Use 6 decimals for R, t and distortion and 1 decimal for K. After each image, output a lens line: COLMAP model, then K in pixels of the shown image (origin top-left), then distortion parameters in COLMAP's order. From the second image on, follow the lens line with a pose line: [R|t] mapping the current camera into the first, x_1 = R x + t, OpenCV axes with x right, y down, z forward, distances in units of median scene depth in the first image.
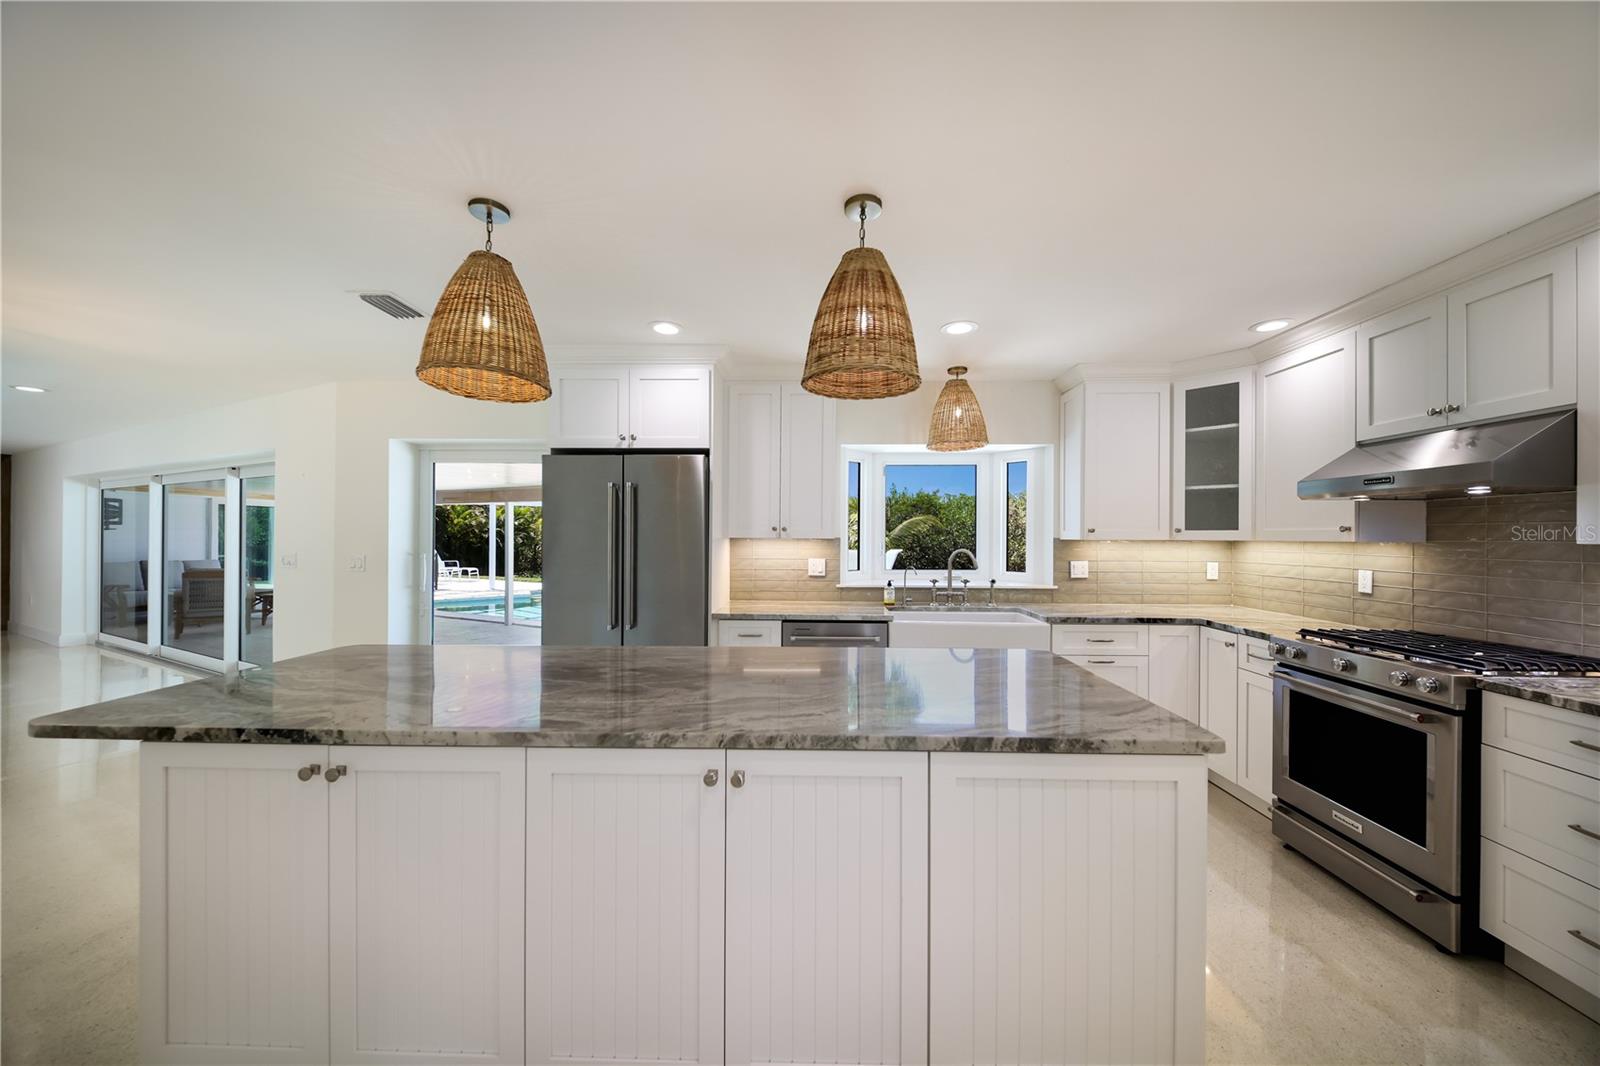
lens RADIAL K [[558.2, 0, 803.3], [0, 558.2, 535.9], [0, 0, 1]] dist [-0.000314, -0.002601]
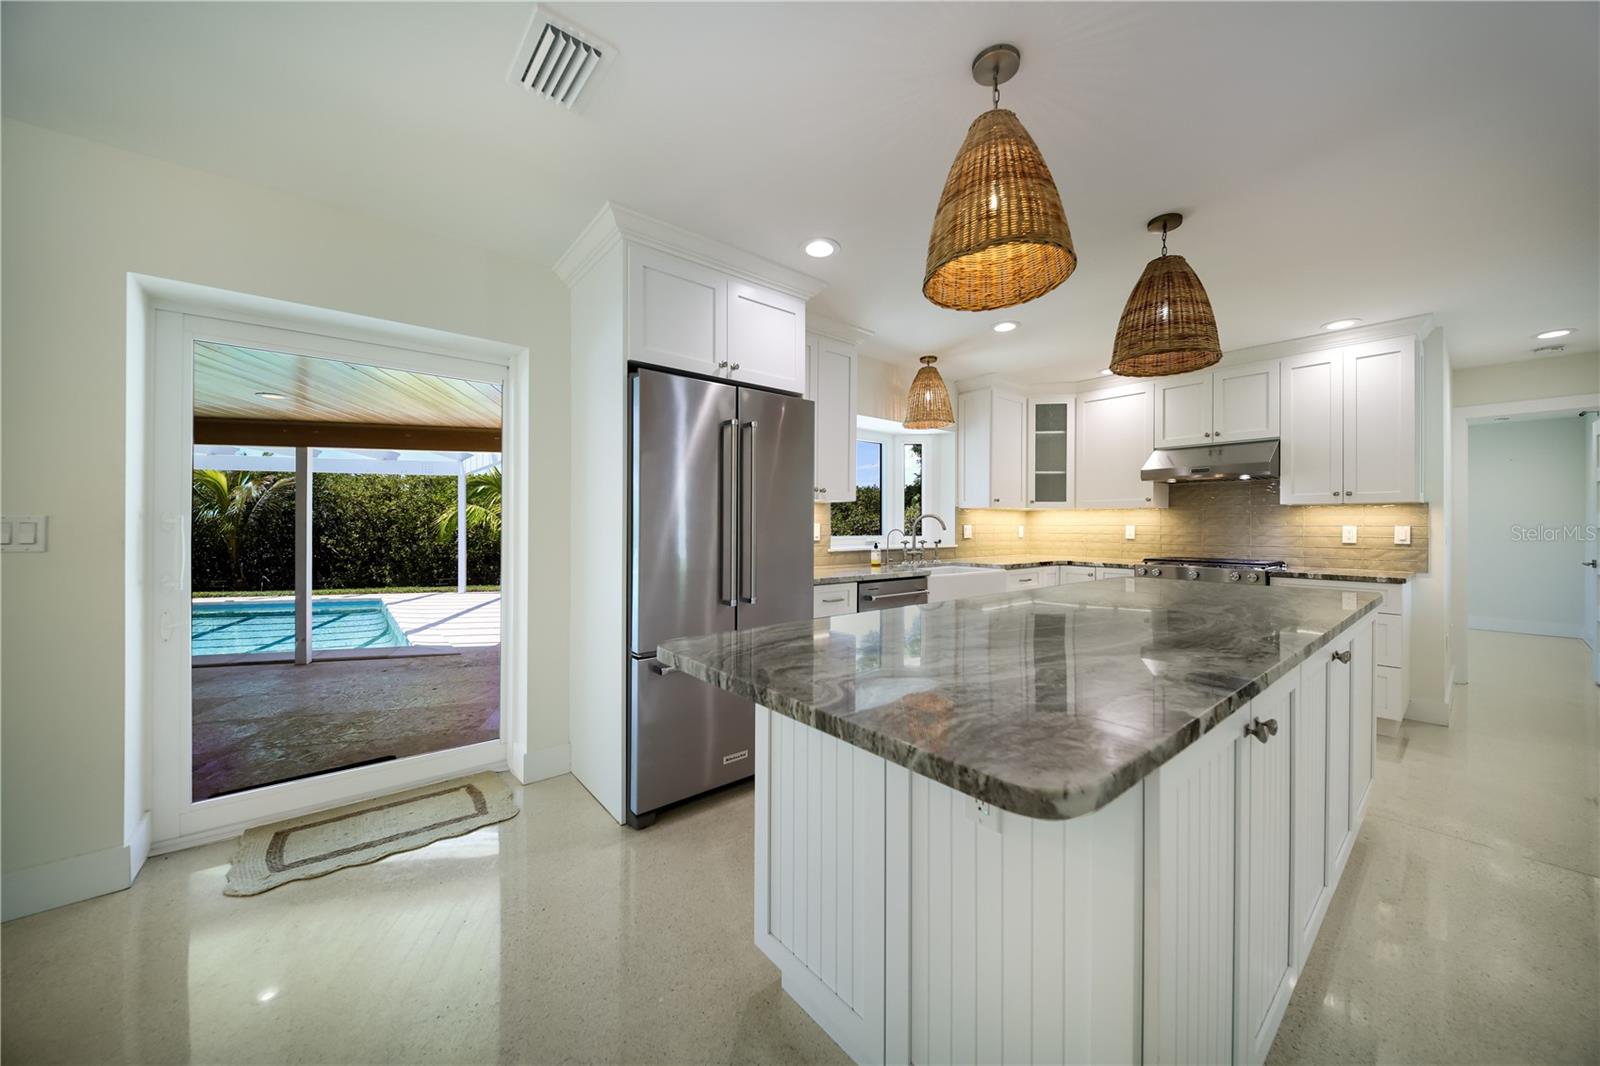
lens RADIAL K [[562.3, 0, 798.6], [0, 562.3, 528.1], [0, 0, 1]] dist [0.011801, -0.009211]
pose [[0.758240, -0.006596, 0.651942, -0.780635], [0.001598, 0.999965, 0.008259, 0.048205], [-0.651974, -0.005220, 0.758224, 0.319857]]
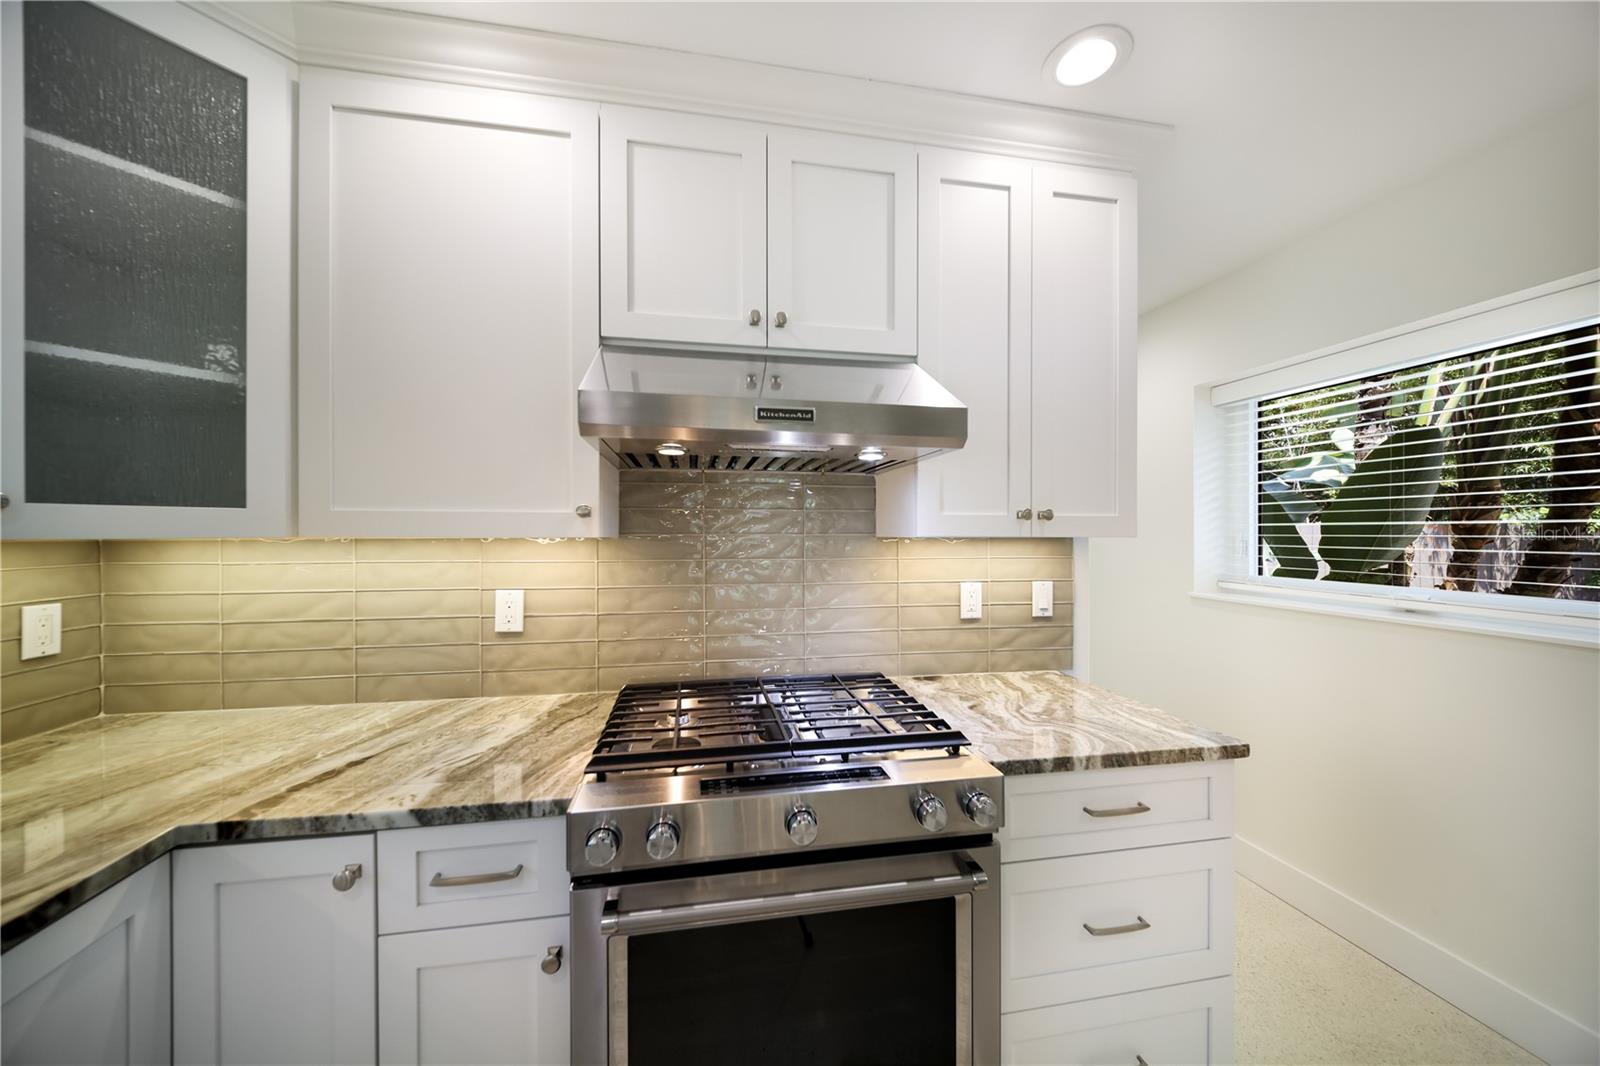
lens RADIAL K [[558.2, 0, 803.3], [0, 558.2, 535.9], [0, 0, 1]] dist [-0.000314, -0.002601]
pose [[-0.220392, -0.013739, 0.975315, 0.375997], [-0.001906, 0.999905, 0.013655, 0.001253], [-0.975410, 0.001151, -0.220397, 0.752339]]
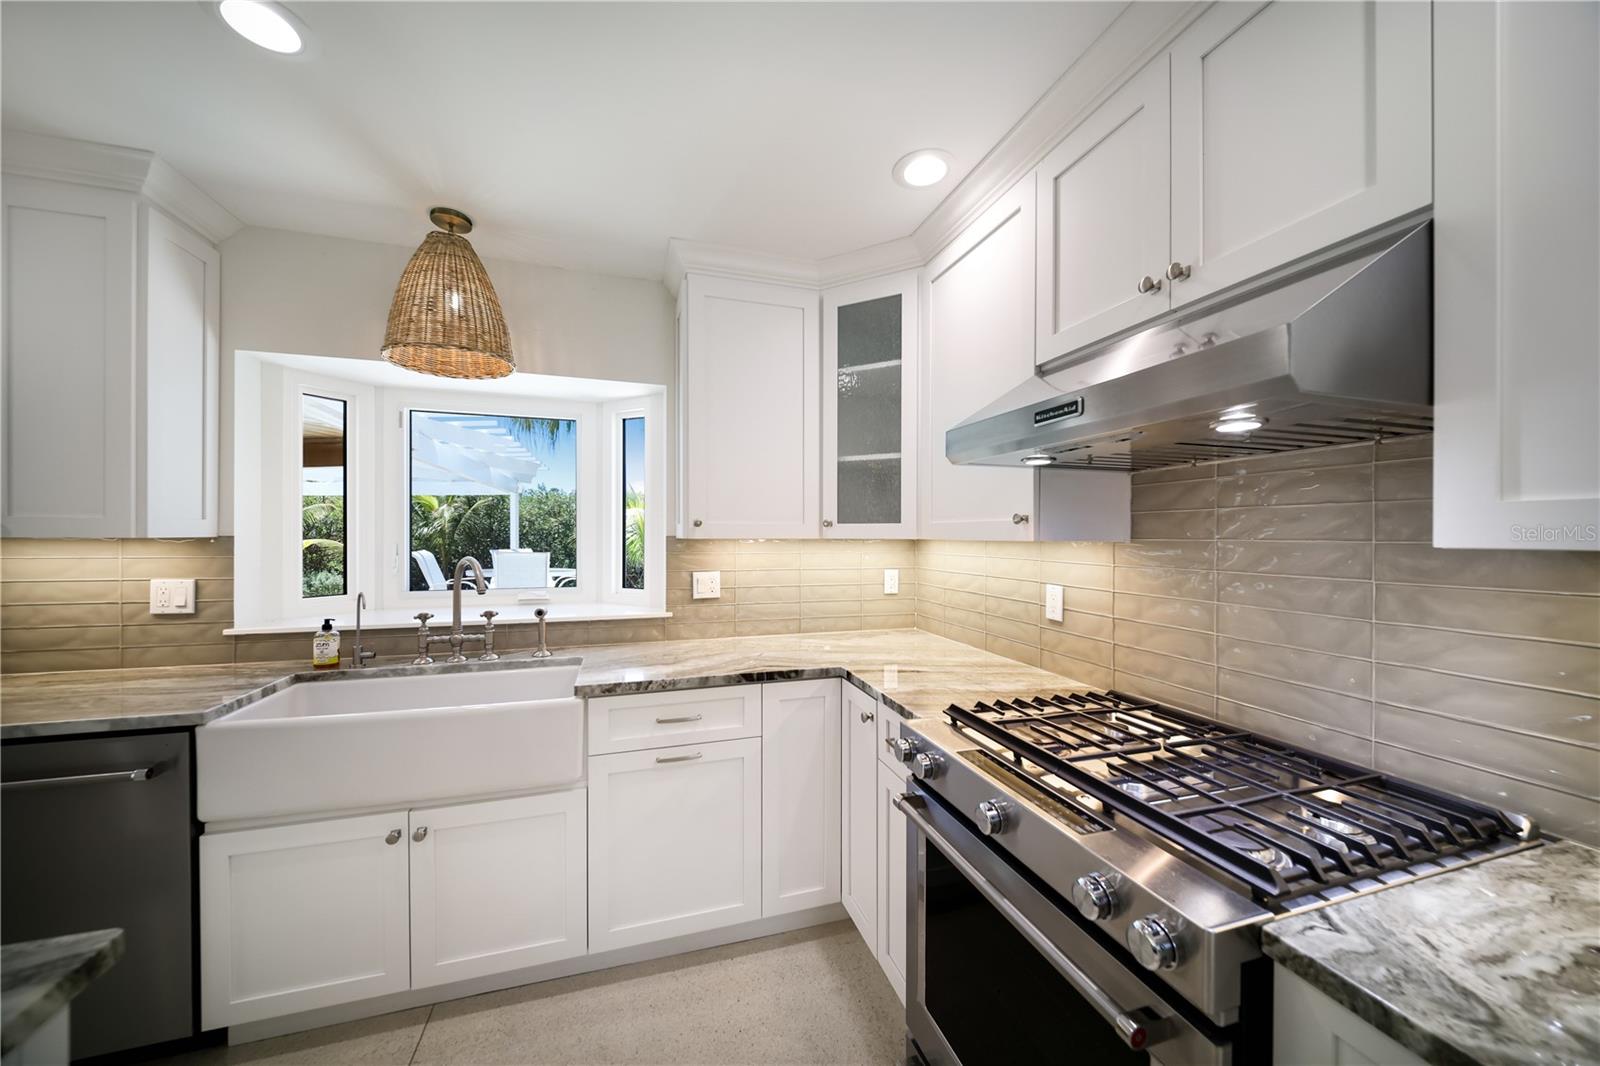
lens RADIAL K [[559.7, 0, 800.0], [0, 559.7, 533.0], [0, 0, 1]] dist [0.032669, -0.018554]
pose [[0.945647, 0.000326, 0.325195, 0.464477], [0.000418, 0.999997, -0.002218, 0.002555], [-0.325195, 0.002233, 0.945644, 0.428476]]
